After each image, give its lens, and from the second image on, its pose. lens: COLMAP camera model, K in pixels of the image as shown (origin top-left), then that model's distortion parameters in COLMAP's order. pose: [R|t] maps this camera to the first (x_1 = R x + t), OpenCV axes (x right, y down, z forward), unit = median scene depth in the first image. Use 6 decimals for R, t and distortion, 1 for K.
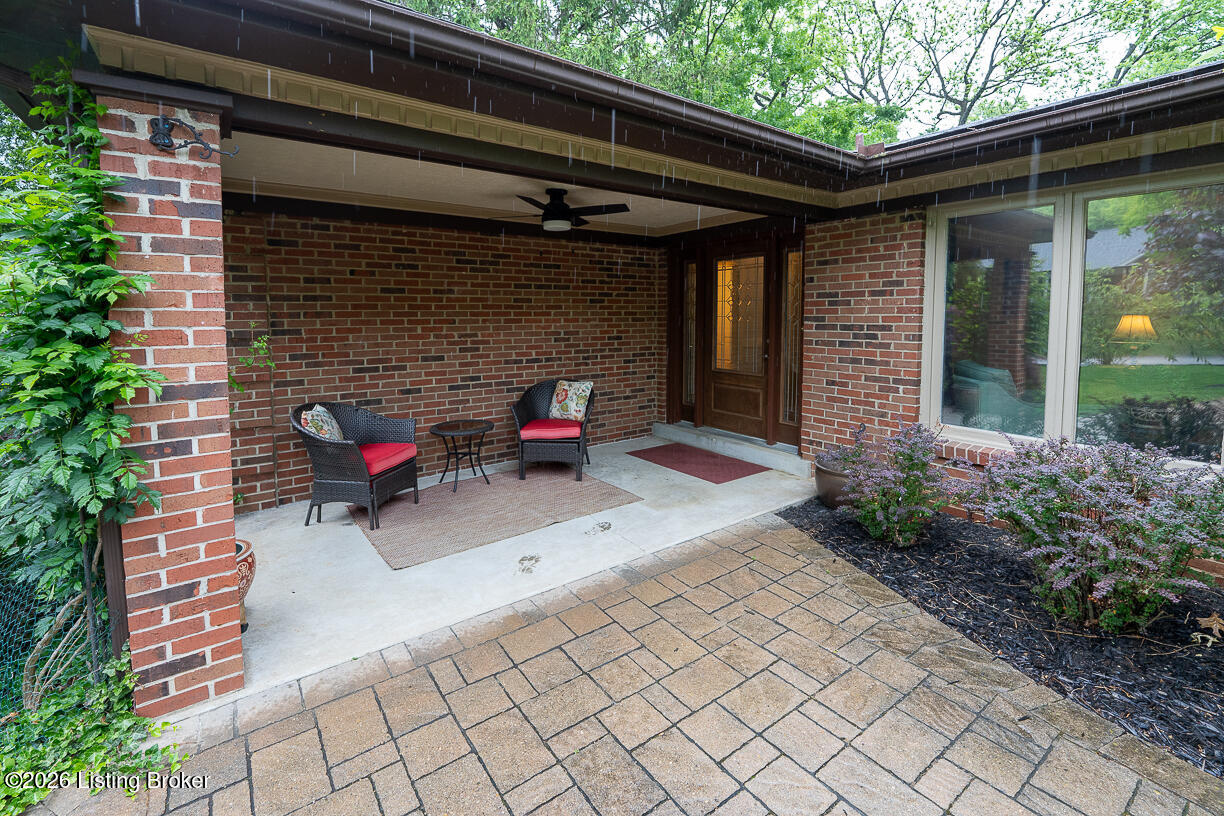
lens RADIAL K [[523.1, 0, 584.7], [0, 523.1, 351.8], [0, 0, 1]] dist [-0.007791, -0.001999]
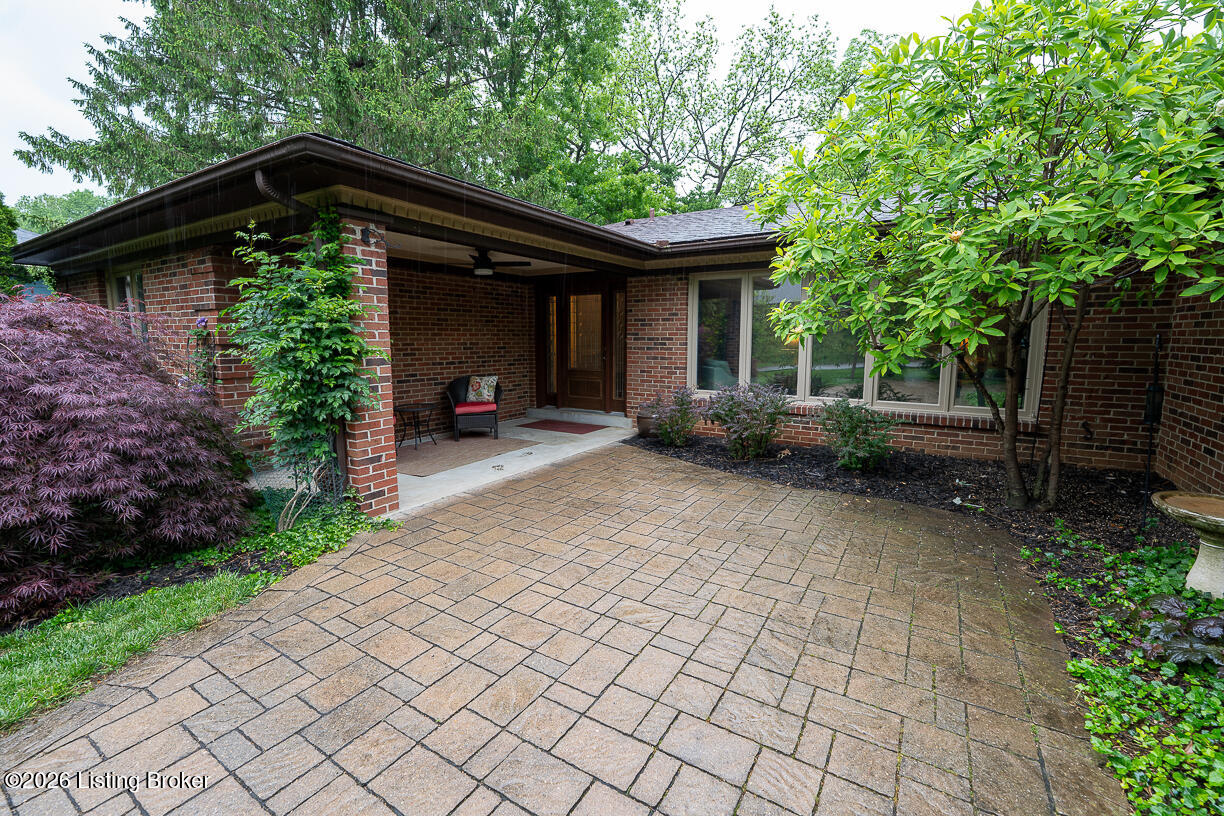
lens RADIAL K [[523.1, 0, 601.8], [0, 523.1, 398.2], [0, 0, 1]] dist [-0.007791, -0.001999]
pose [[0.922322, -0.038152, 0.384534, -0.306296], [0.020350, 0.998529, 0.050259, 0.055756], [-0.385885, -0.038530, 0.921742, -0.519139]]
